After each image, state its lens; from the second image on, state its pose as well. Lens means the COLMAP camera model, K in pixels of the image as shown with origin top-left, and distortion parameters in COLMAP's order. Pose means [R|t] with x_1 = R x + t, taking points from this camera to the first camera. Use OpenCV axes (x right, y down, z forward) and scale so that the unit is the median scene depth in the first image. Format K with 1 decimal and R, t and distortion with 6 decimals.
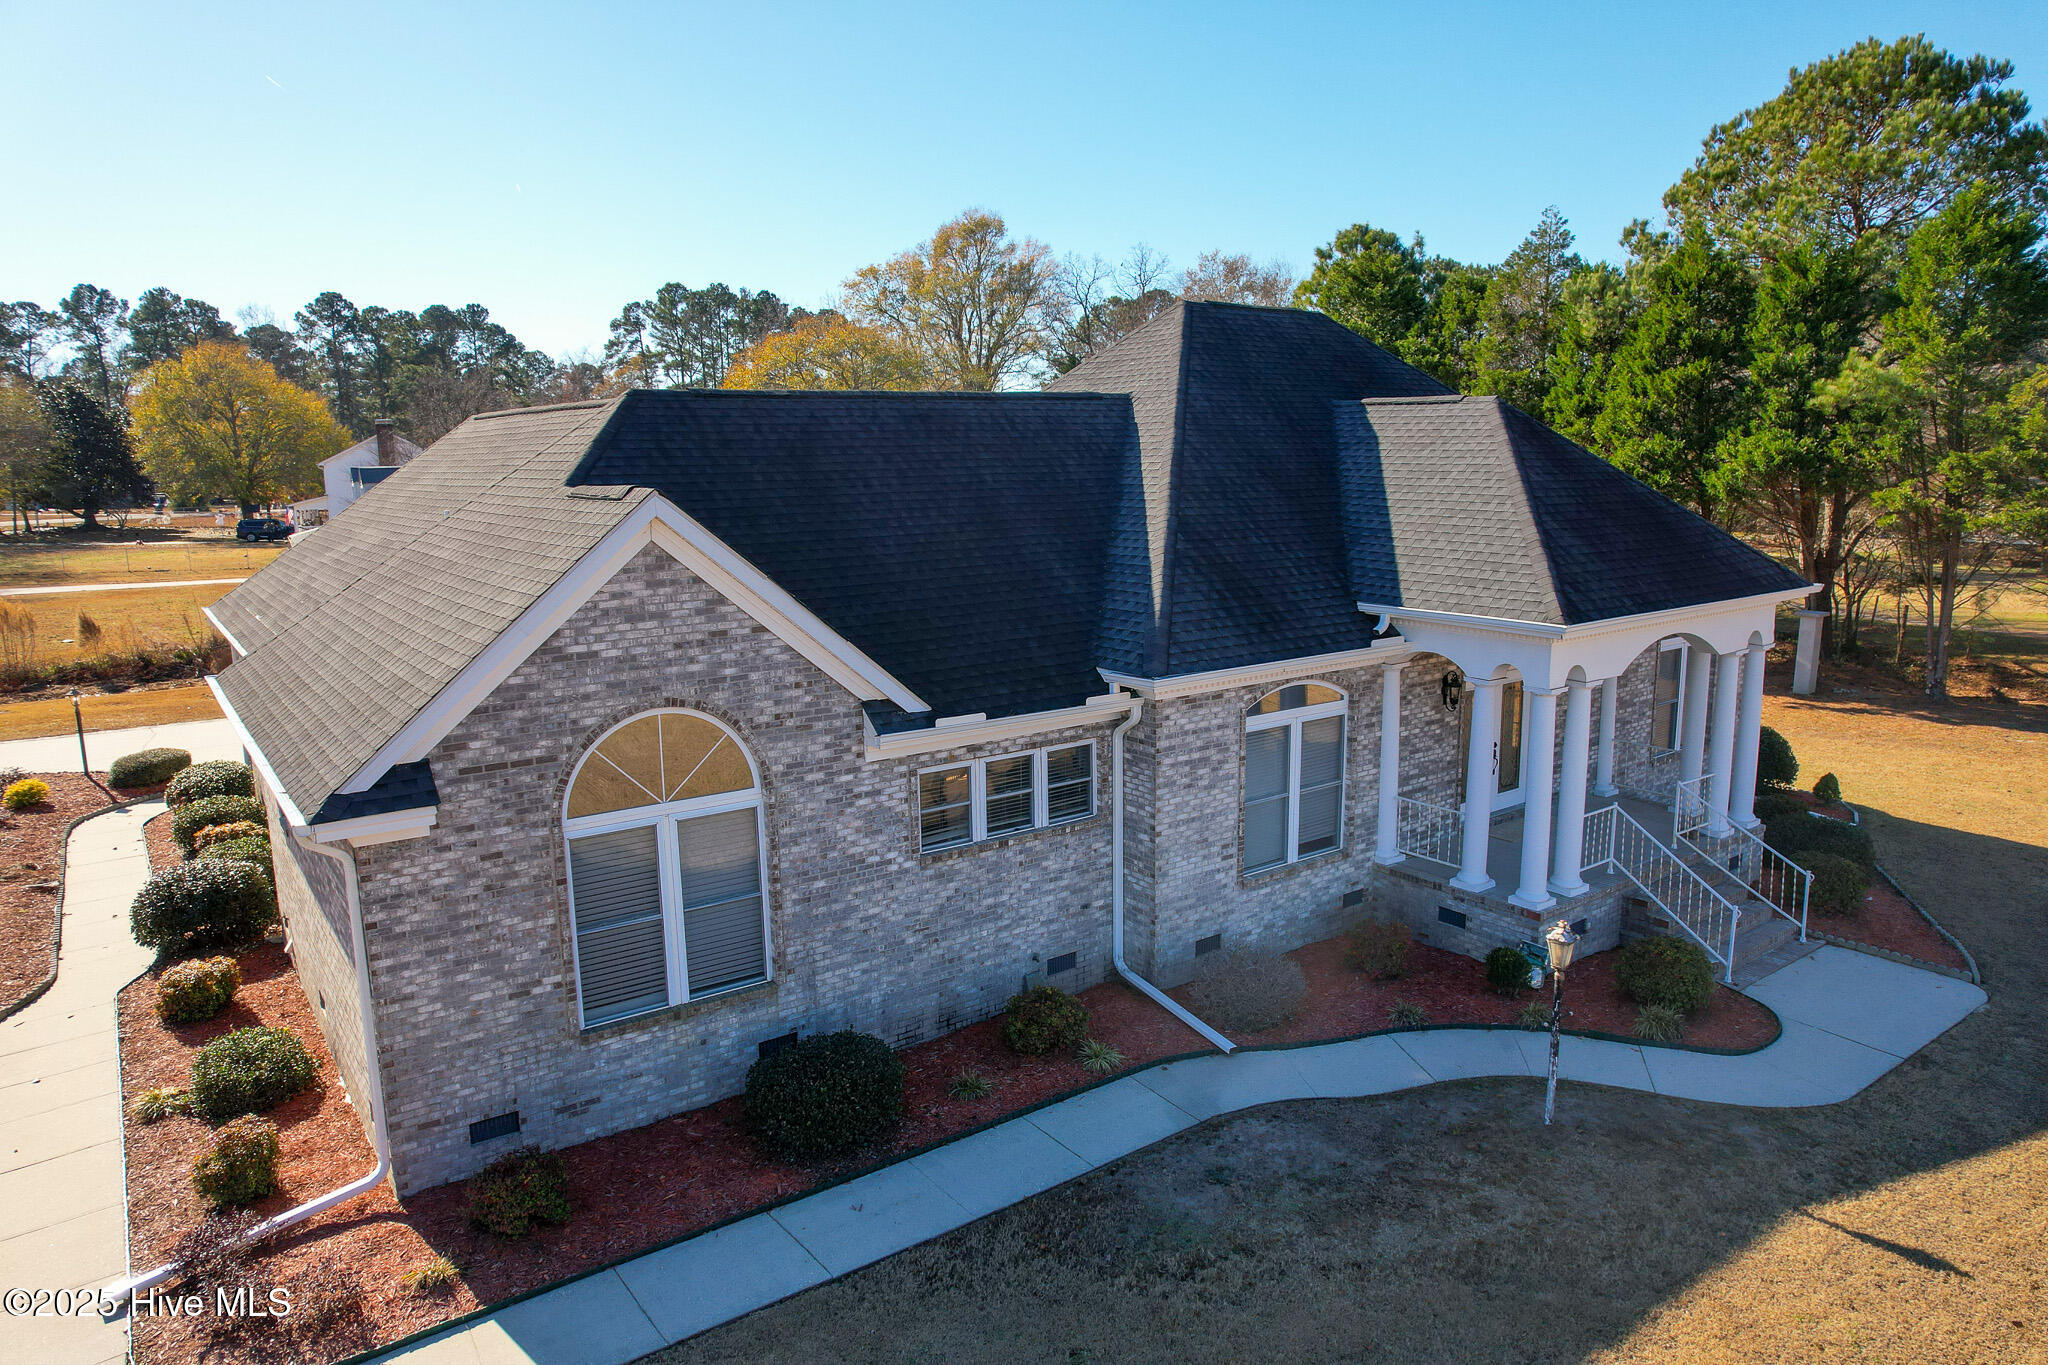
lens RADIAL K [[1302.4, 0, 1032.5], [0, 1302.4, 685.8], [0, 0, 1]] dist [-0.073923, 0.066285]
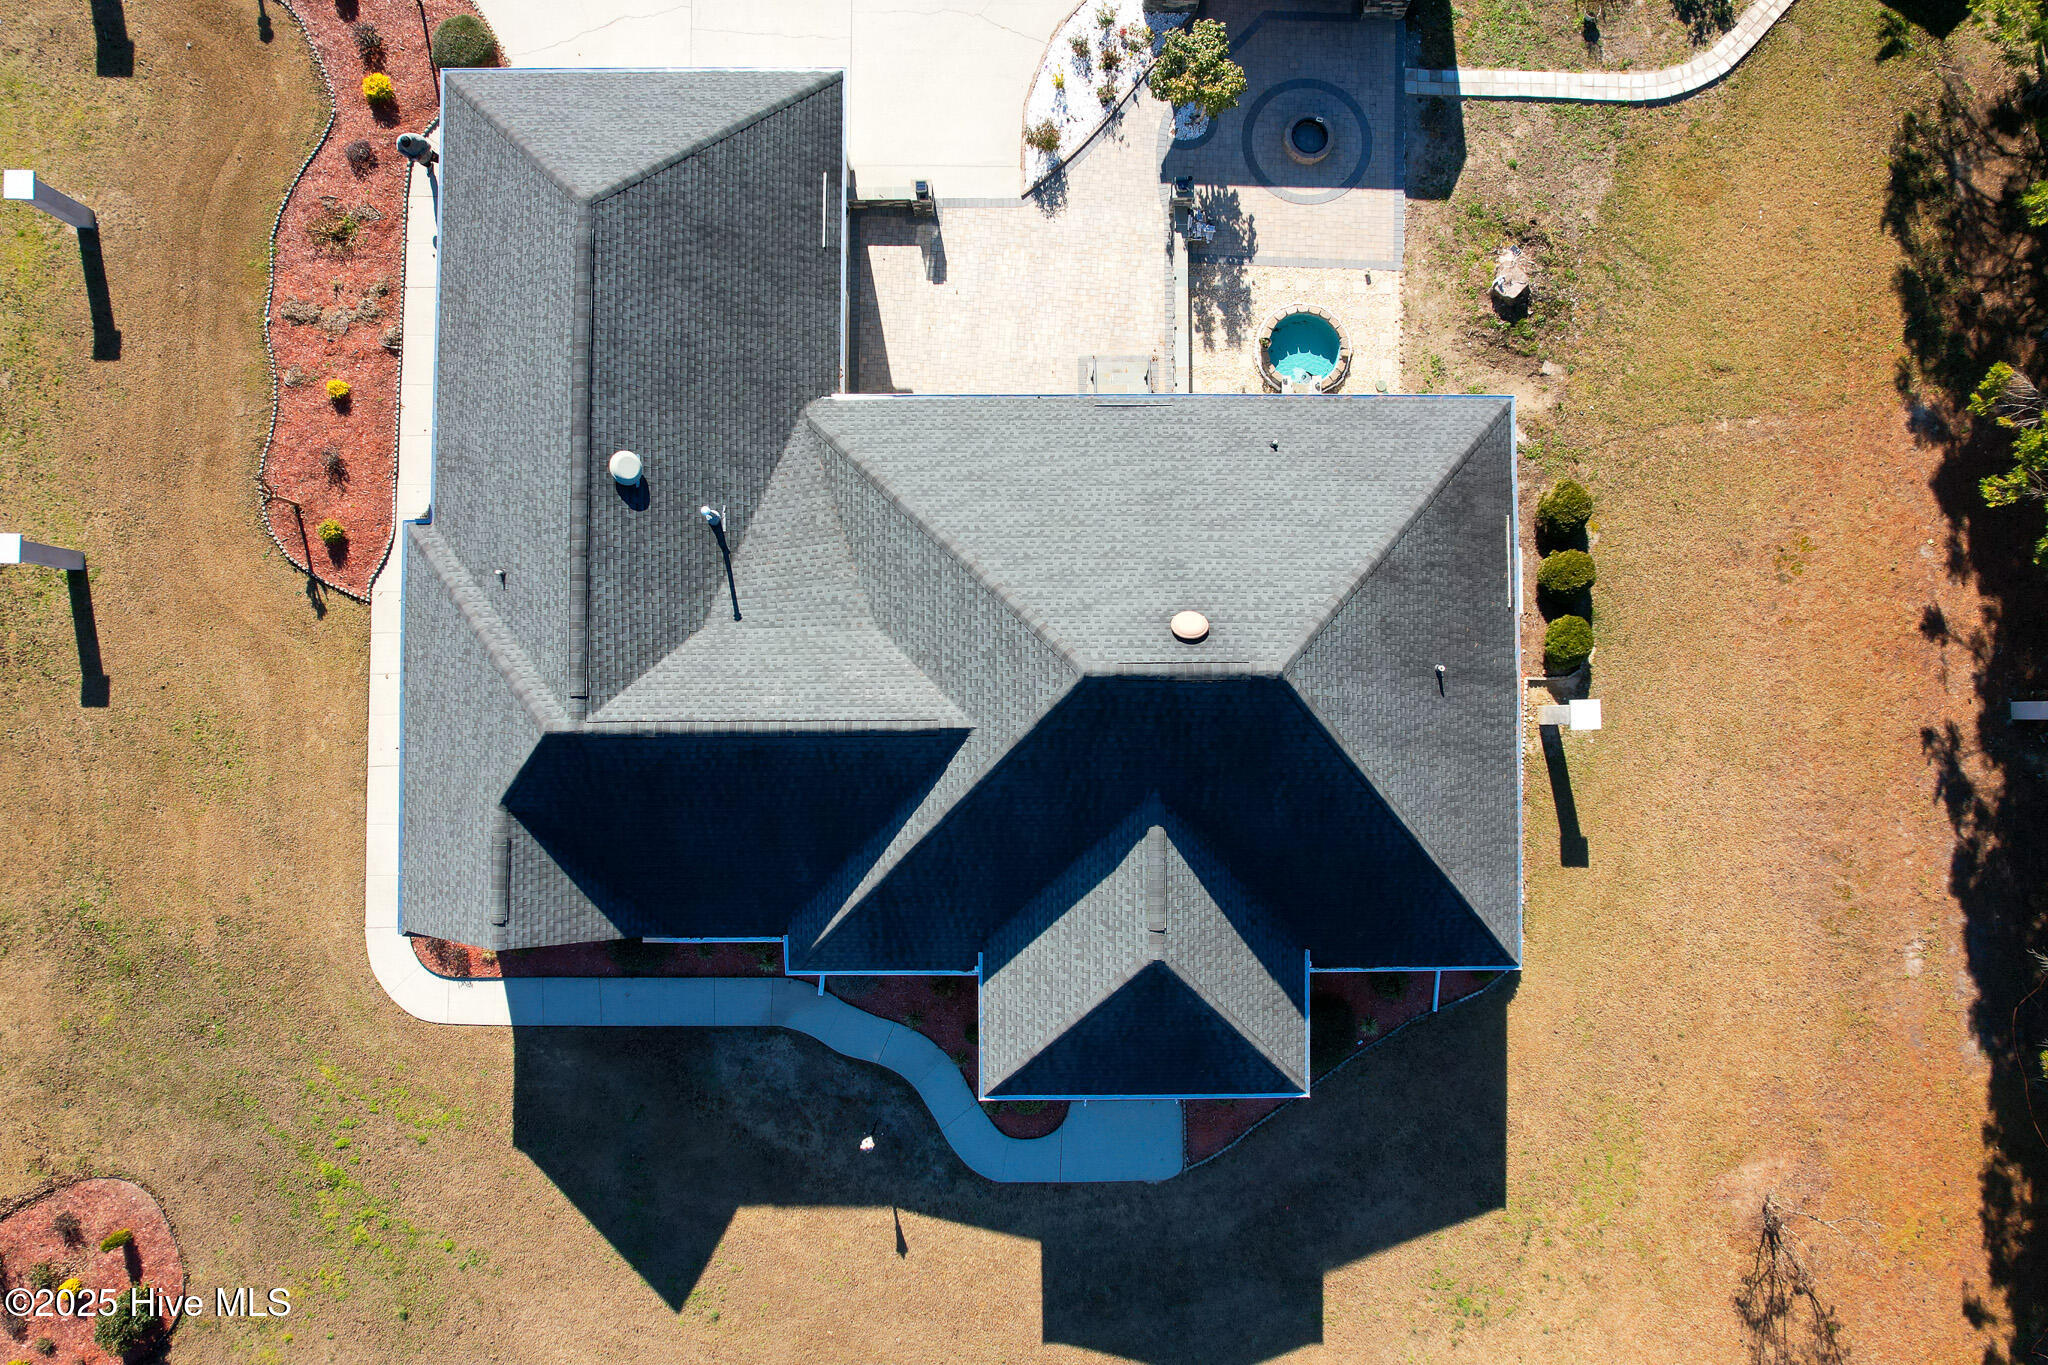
lens RADIAL K [[1302.4, 0, 1039.1], [0, 1302.4, 678.3], [0, 0, 1]] dist [-0.073923, 0.066285]
pose [[0.806040, 0.591854, -0.002889, 0.131697], [-0.125019, 0.175029, 0.976594, -1.841291], [0.578507, -0.786812, 0.215073, 1.073795]]
